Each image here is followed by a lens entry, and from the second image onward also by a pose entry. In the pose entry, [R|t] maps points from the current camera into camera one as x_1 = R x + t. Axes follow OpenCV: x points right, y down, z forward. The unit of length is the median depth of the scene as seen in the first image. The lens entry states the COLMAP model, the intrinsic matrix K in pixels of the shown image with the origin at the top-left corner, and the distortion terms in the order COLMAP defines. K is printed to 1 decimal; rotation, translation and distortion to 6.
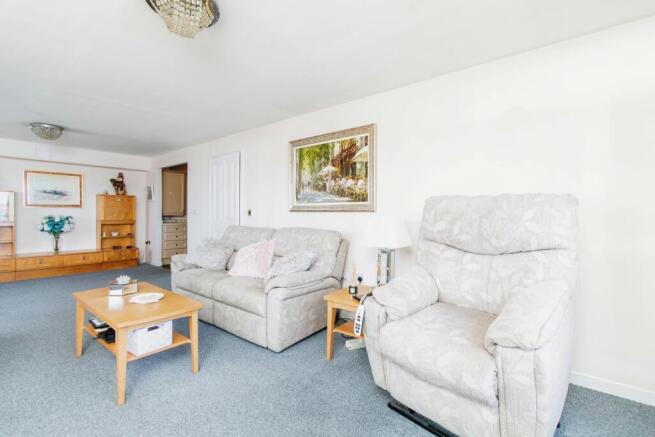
lens RADIAL K [[288.8, 0, 327.5], [0, 288.8, 218.5], [0, 0, 1]] dist [-0.000002, 0.000043]
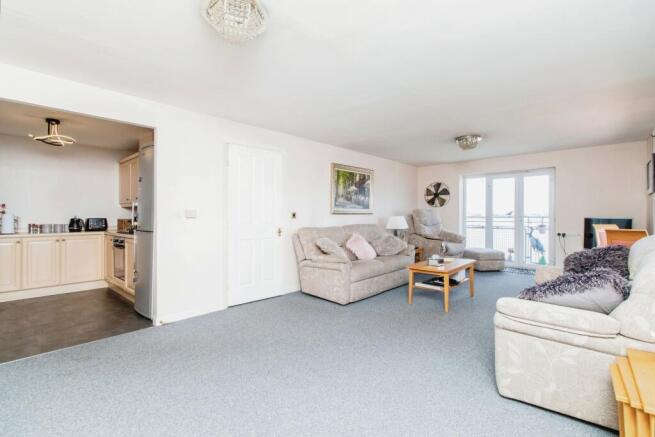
lens RADIAL K [[307.1, 0, 327.5], [0, 307.1, 218.5], [0, 0, 1]] dist [0.000360, -0.000029]
pose [[0.099443, -0.017822, 0.994884, -1.730484], [0.024998, 0.999569, 0.015407, -0.029196], [-0.994729, 0.023338, 0.099846, 0.965744]]
